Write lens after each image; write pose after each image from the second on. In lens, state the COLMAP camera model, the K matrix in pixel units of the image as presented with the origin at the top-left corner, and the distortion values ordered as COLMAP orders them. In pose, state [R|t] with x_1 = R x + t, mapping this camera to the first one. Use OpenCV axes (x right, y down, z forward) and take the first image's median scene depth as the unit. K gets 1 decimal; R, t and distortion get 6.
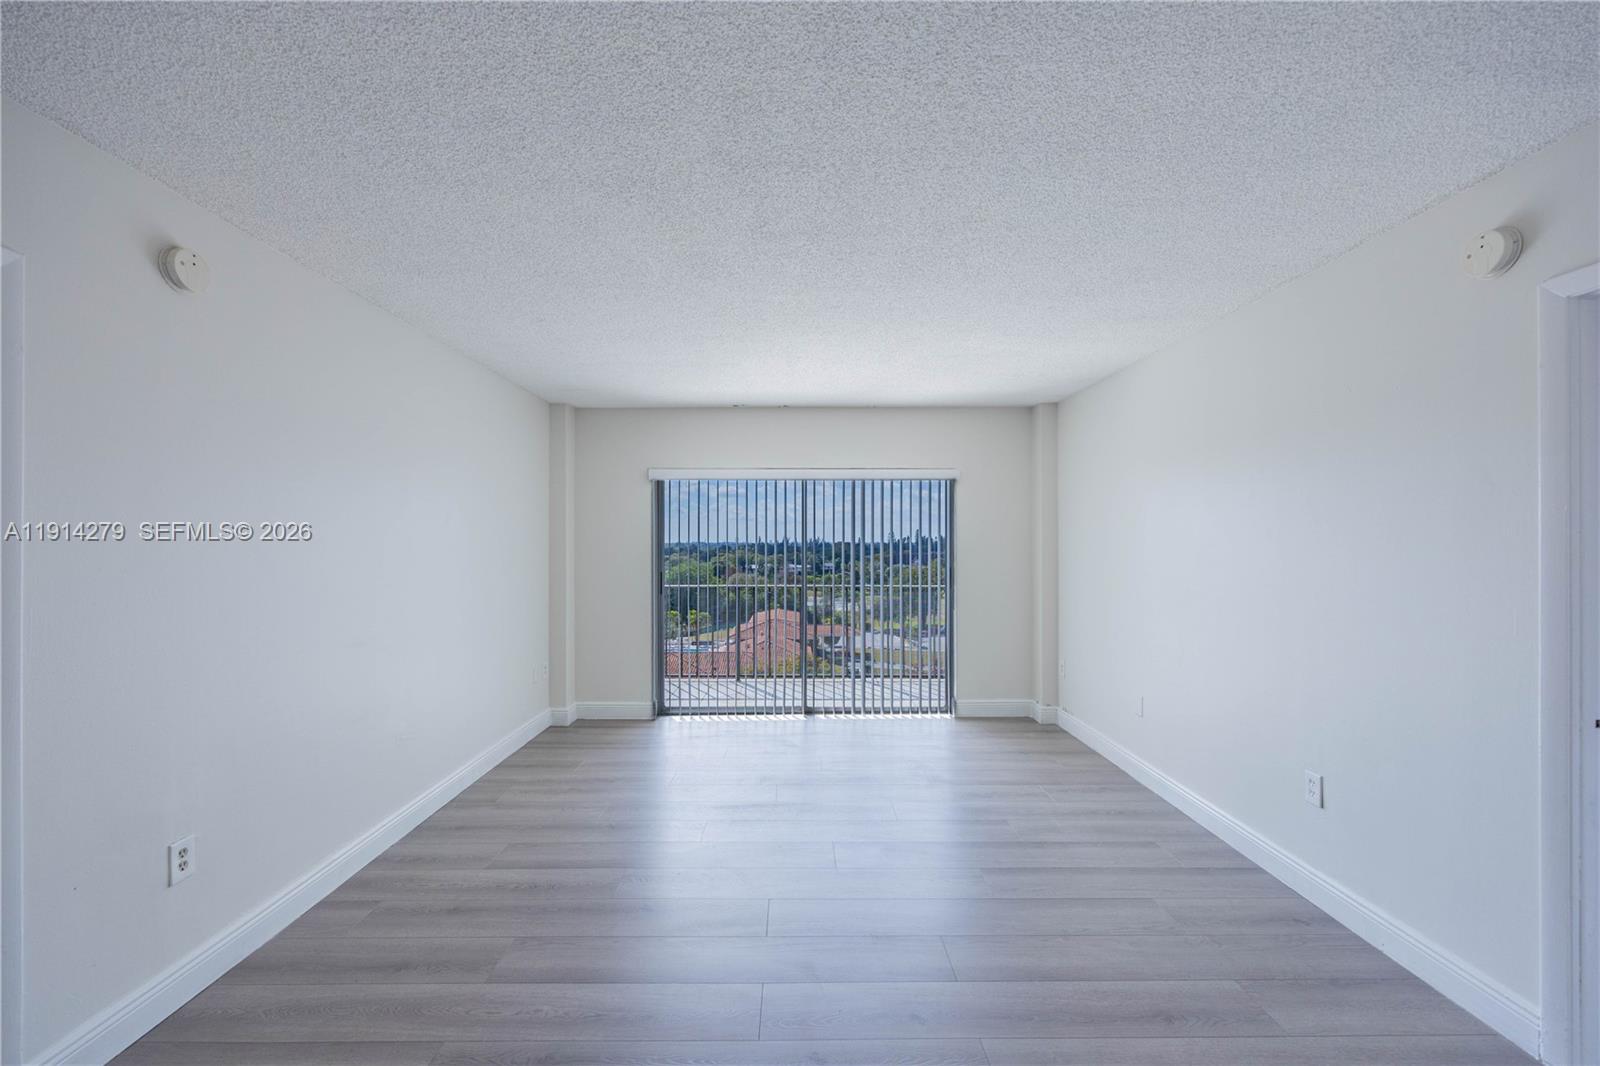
lens RADIAL K [[643.9, 0, 800.0], [0, 643.9, 533.0], [0, 0, 1]] dist [-0.000005, 0.000064]
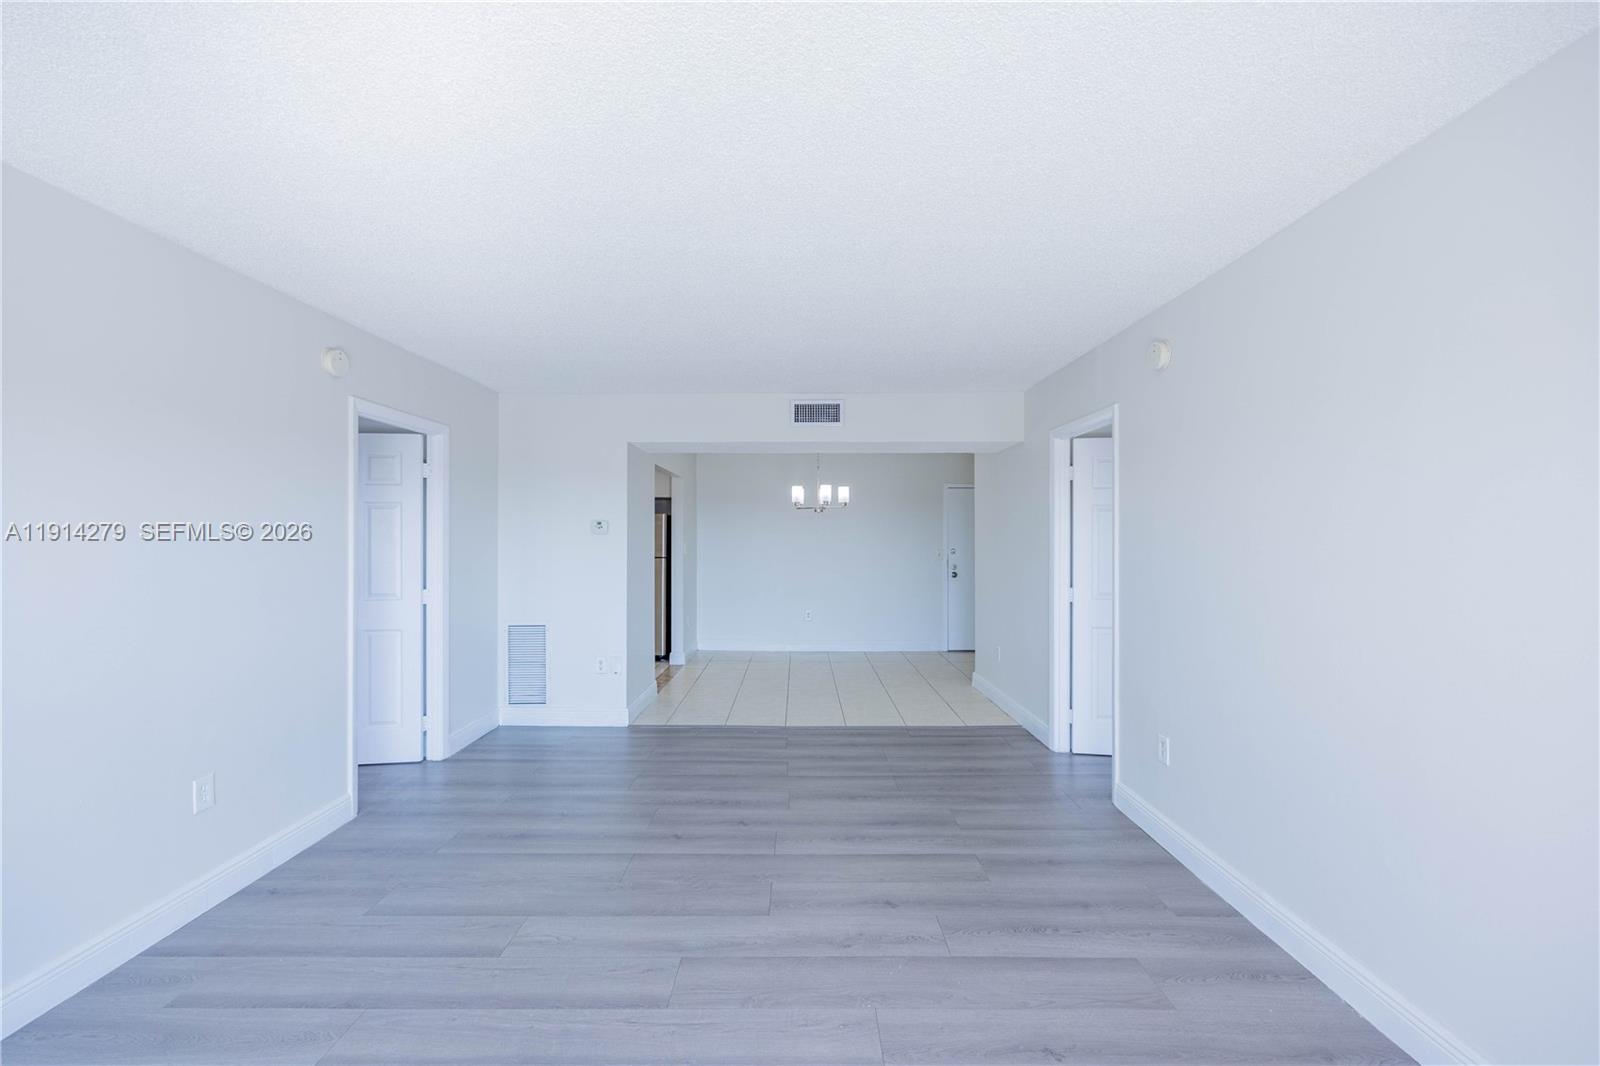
lens RADIAL K [[643.9, 0, 800.0], [0, 643.9, 533.0], [0, 0, 1]] dist [-0.000005, 0.000064]
pose [[-0.999941, 0.000055, 0.010844, -0.107559], [-0.000143, 0.999833, -0.018282, 0.026509], [-0.010844, -0.018282, -0.999774, 2.034261]]
